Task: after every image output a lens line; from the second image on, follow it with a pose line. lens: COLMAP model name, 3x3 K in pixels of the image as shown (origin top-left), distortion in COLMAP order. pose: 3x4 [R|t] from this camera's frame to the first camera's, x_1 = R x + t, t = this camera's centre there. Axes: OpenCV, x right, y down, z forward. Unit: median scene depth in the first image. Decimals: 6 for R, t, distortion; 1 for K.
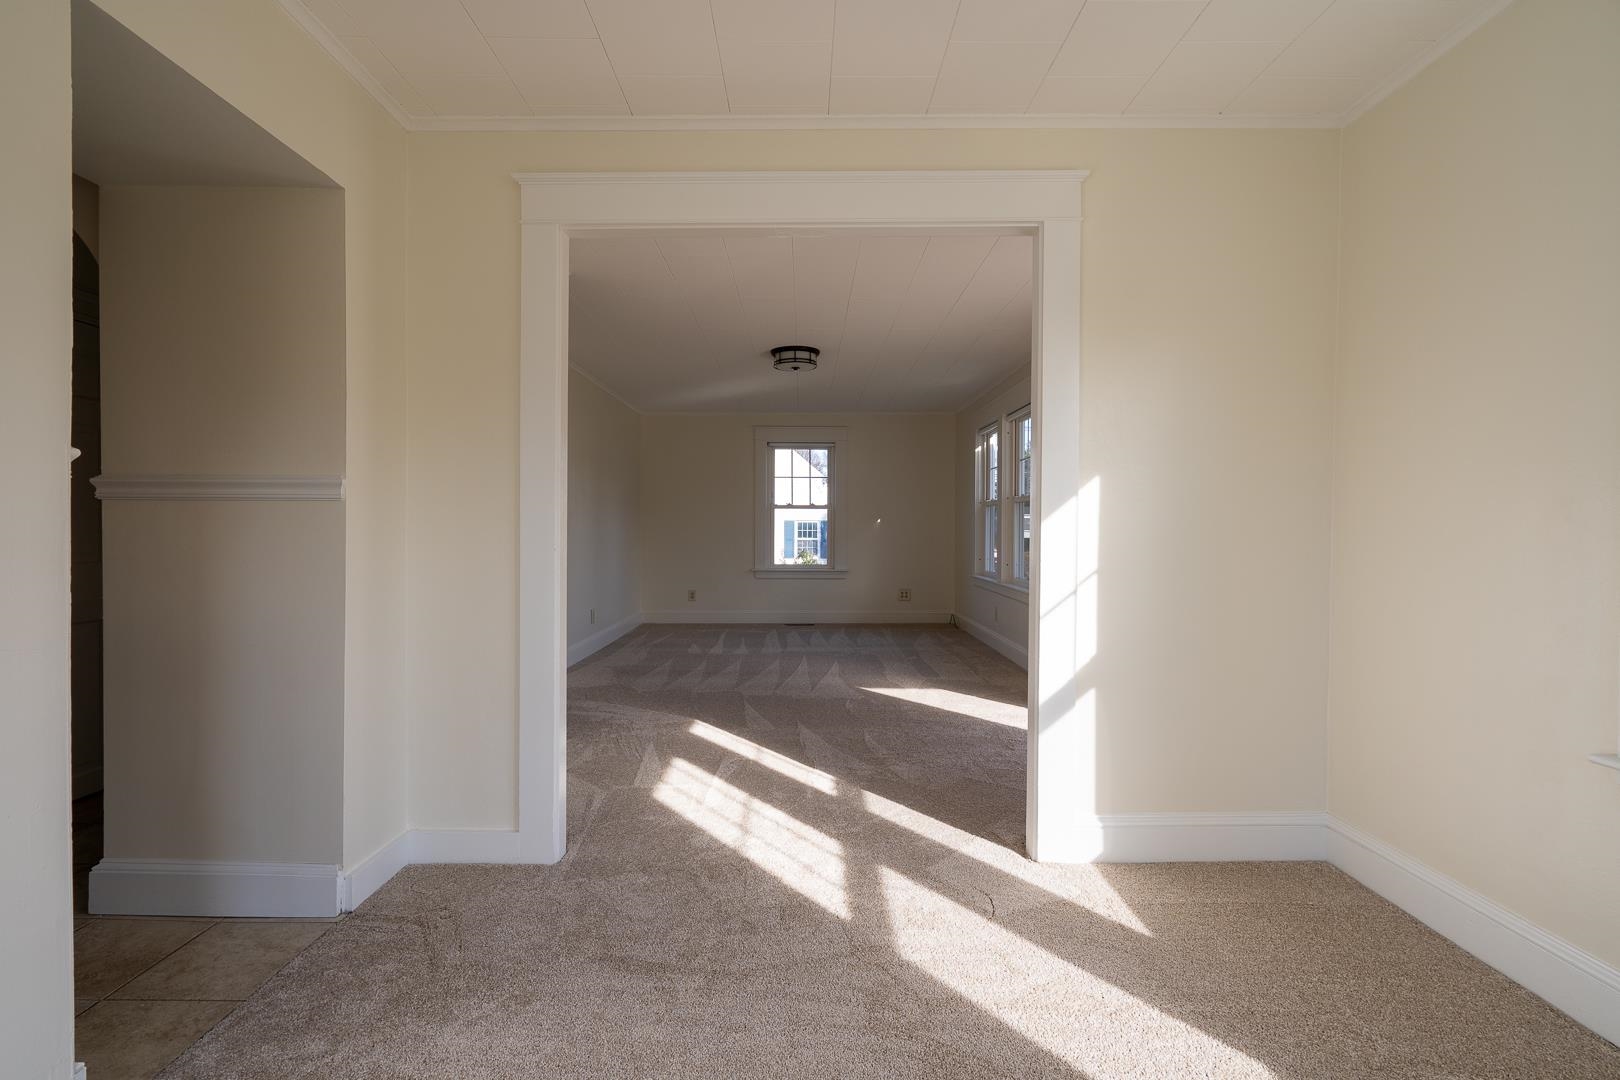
lens RADIAL K [[730.7, 0, 810.7], [0, 730.7, 534.6], [0, 0, 1]] dist [-0.007414, 0.002808]
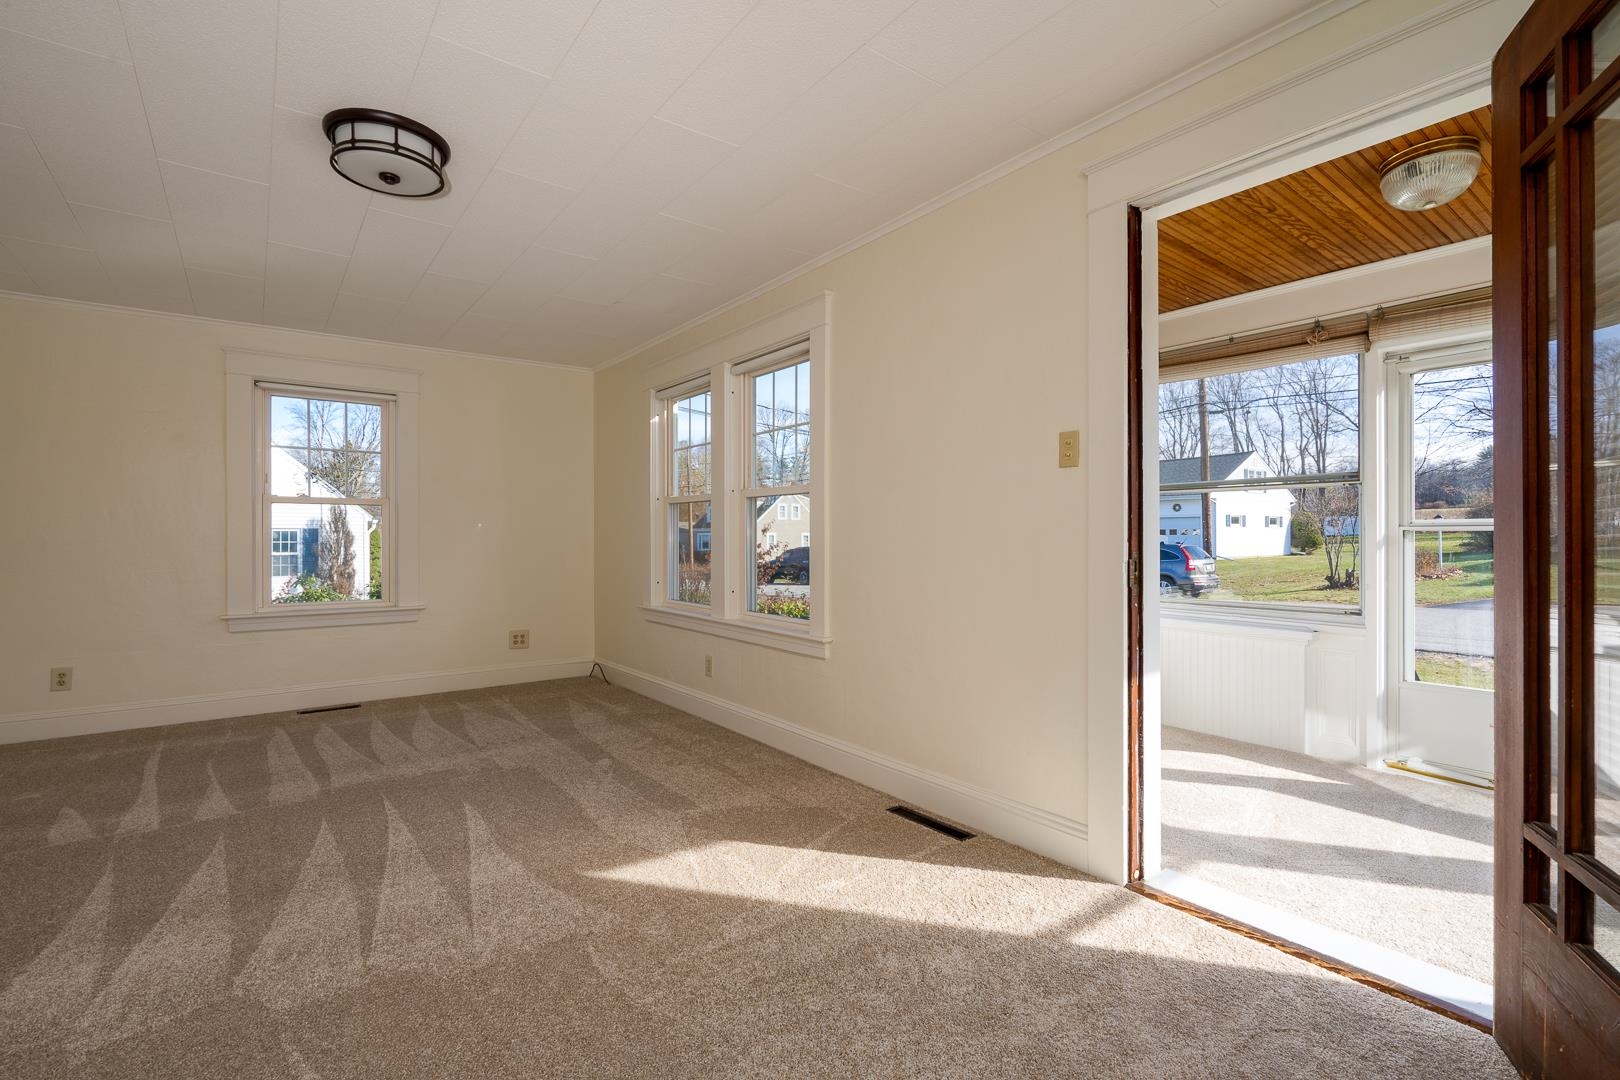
lens RADIAL K [[730.7, 0, 806.1], [0, 730.7, 535.6], [0, 0, 1]] dist [-0.007414, 0.002808]
pose [[0.802302, -0.004173, 0.596904, -0.060307], [0.010906, 0.999911, -0.007668, -0.002402], [-0.596819, 0.012662, 0.802276, 0.360597]]
